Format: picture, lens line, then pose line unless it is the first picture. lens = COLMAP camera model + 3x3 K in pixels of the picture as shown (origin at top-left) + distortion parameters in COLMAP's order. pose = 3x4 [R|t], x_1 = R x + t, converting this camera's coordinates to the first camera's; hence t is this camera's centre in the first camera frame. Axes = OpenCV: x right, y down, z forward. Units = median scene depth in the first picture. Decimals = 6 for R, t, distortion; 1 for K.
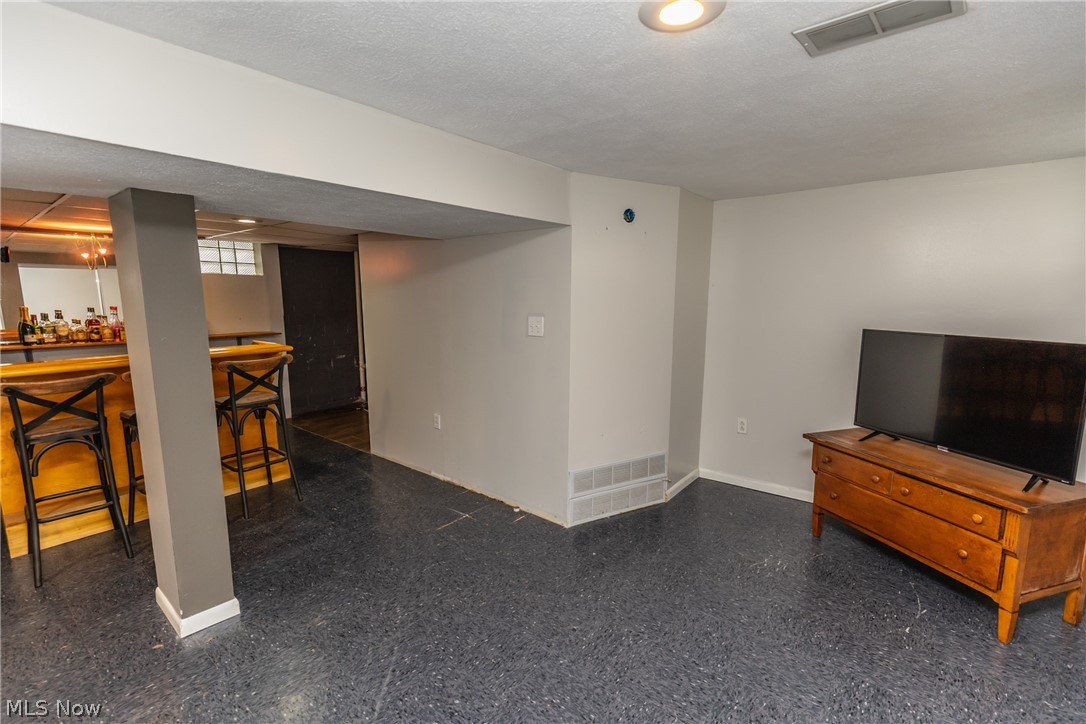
lens RADIAL K [[488.7, 0, 542.5], [0, 488.7, 361.5], [0, 0, 1]] dist [0.006322, -0.001729]
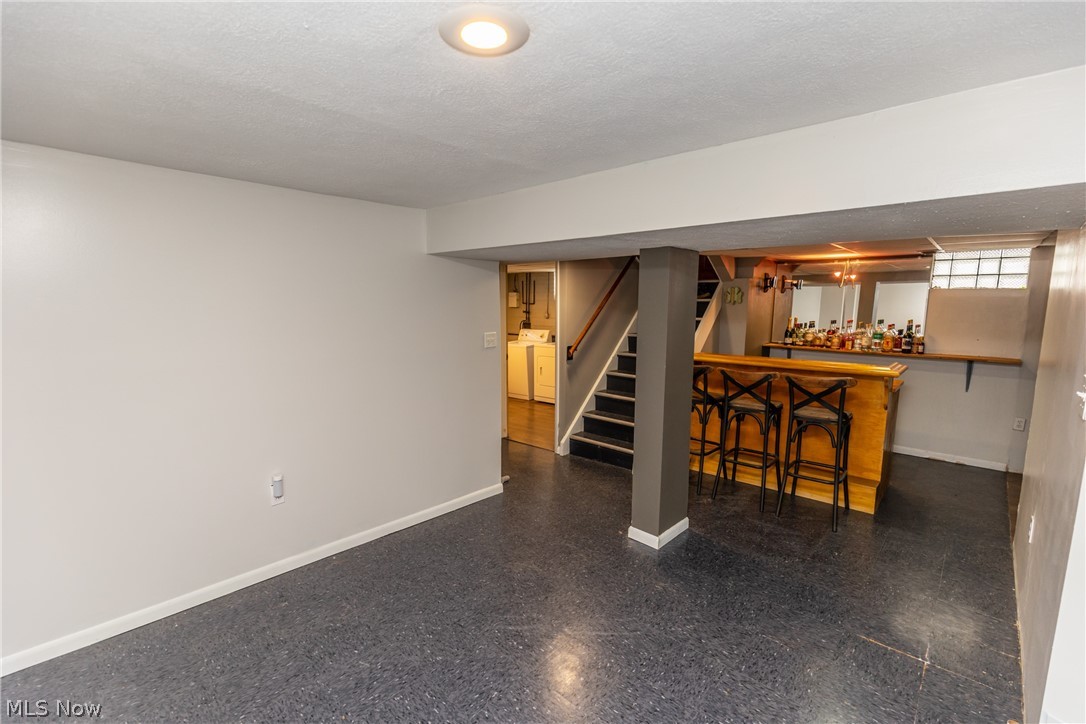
lens RADIAL K [[488.7, 0, 541.7], [0, 488.7, 367.1], [0, 0, 1]] dist [0.006322, -0.001729]
pose [[-0.046551, 0.136642, -0.989526, 0.354870], [-0.143776, 0.979369, 0.142004, -0.067174], [0.988515, 0.148881, -0.025945, 0.345468]]
